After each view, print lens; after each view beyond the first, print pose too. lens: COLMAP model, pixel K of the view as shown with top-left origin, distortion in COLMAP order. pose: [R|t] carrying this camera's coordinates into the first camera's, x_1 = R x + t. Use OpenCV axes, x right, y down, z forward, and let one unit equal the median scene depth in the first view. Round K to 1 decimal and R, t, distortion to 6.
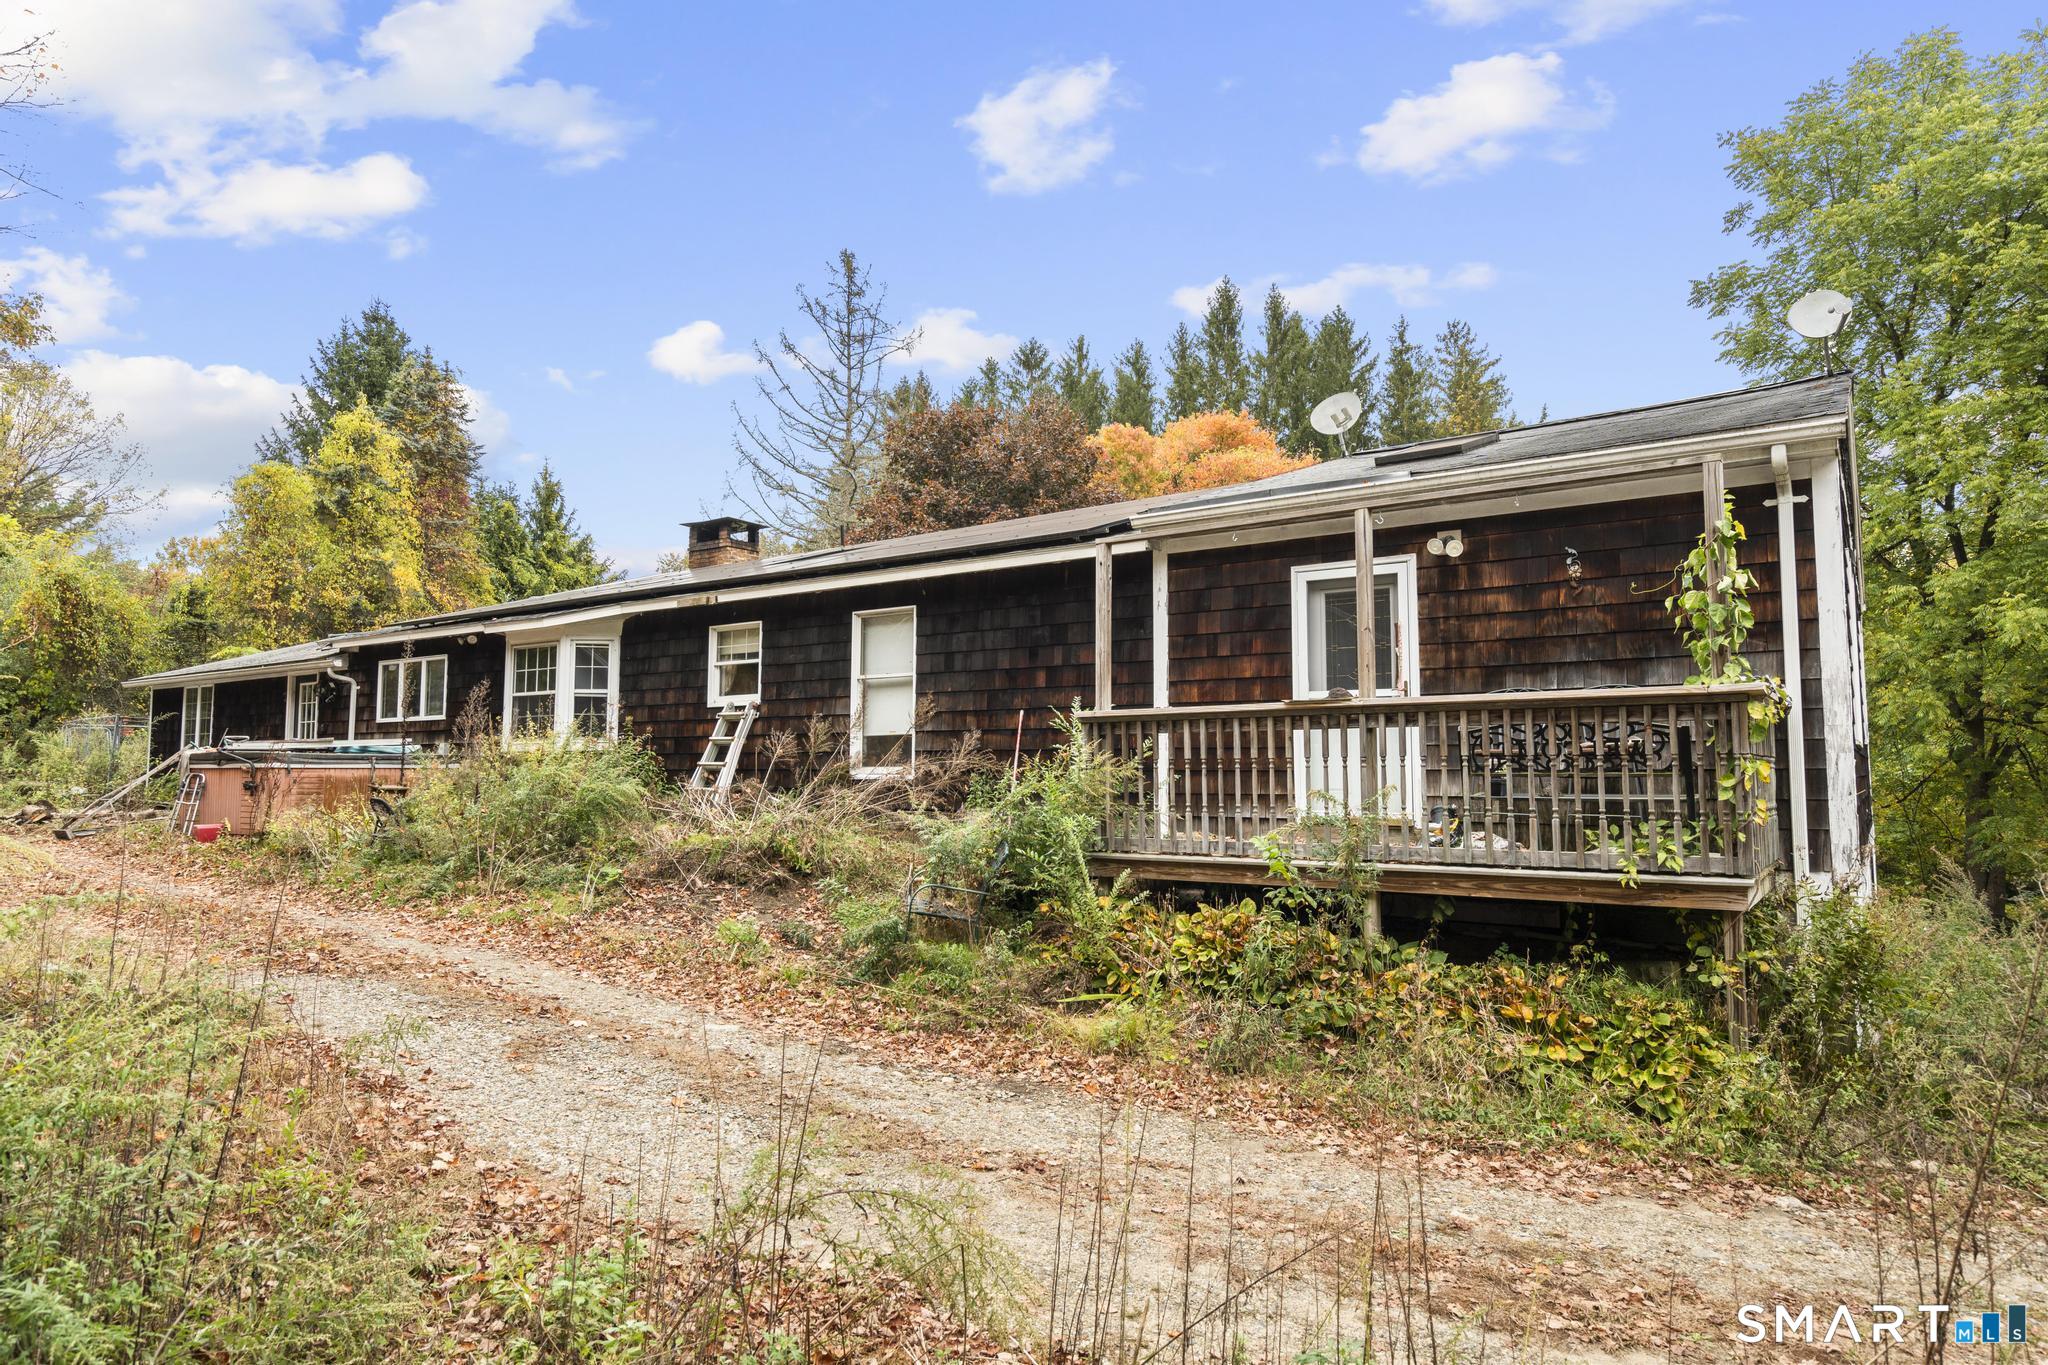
lens RADIAL K [[1203.7, 0, 1017.8], [0, 1203.7, 684.5], [0, 0, 1]] dist [0.006428, 0.000363]
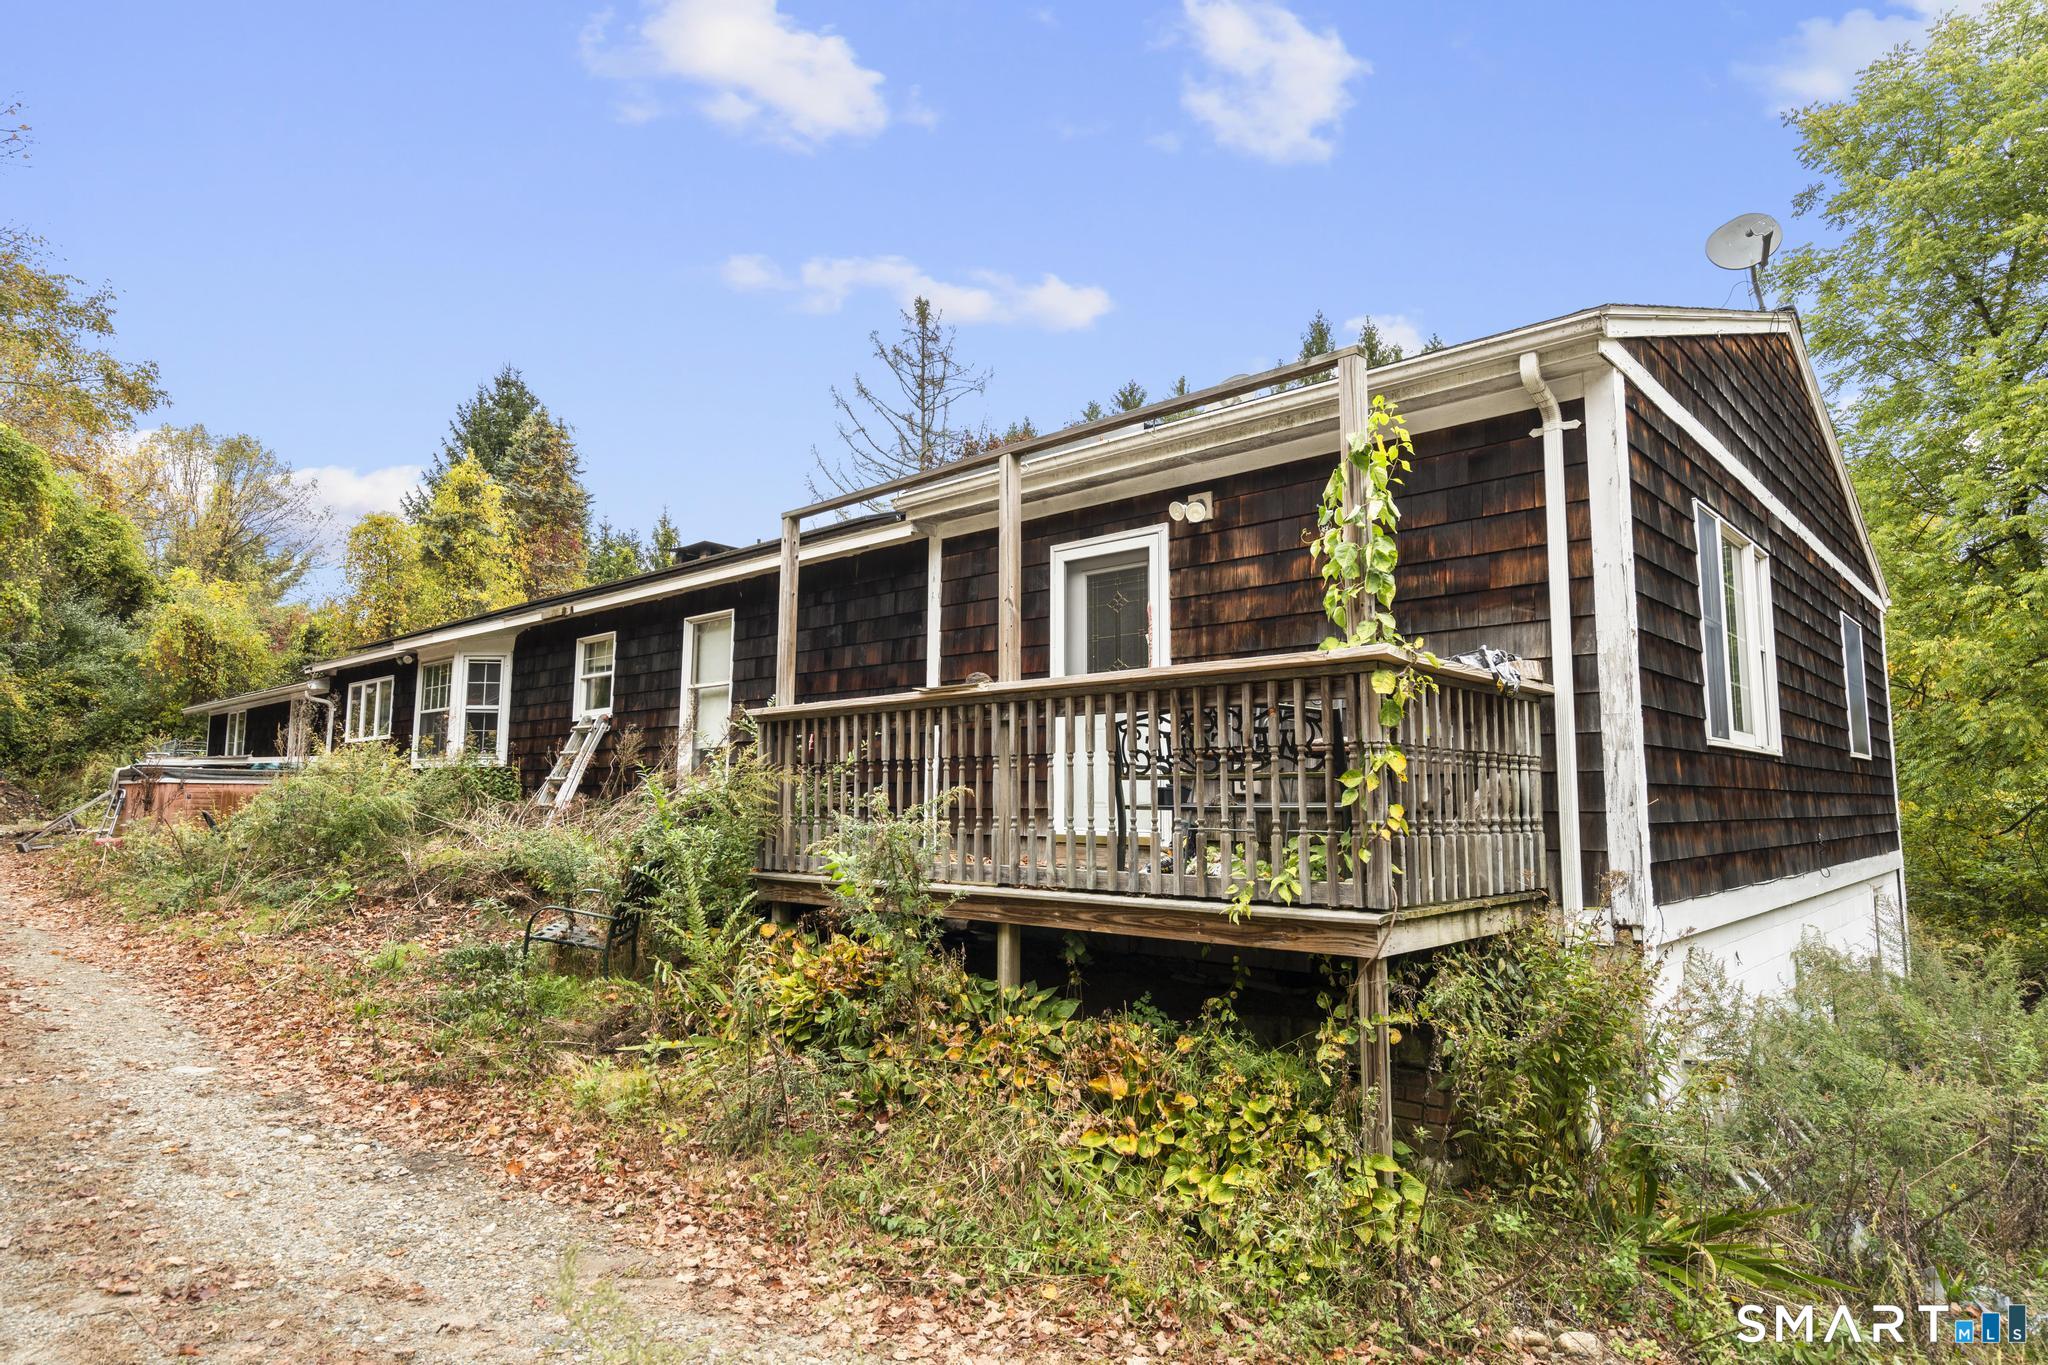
lens RADIAL K [[1138.1, 0, 1024.0], [0, 1138.1, 682.5], [0, 0, 1]] dist [0.005975, -0.000052]
pose [[0.991688, -0.009791, -0.128294, 0.233259], [0.005601, 0.999440, -0.032980, 0.020687], [0.128545, 0.031988, 0.991188, 0.138105]]
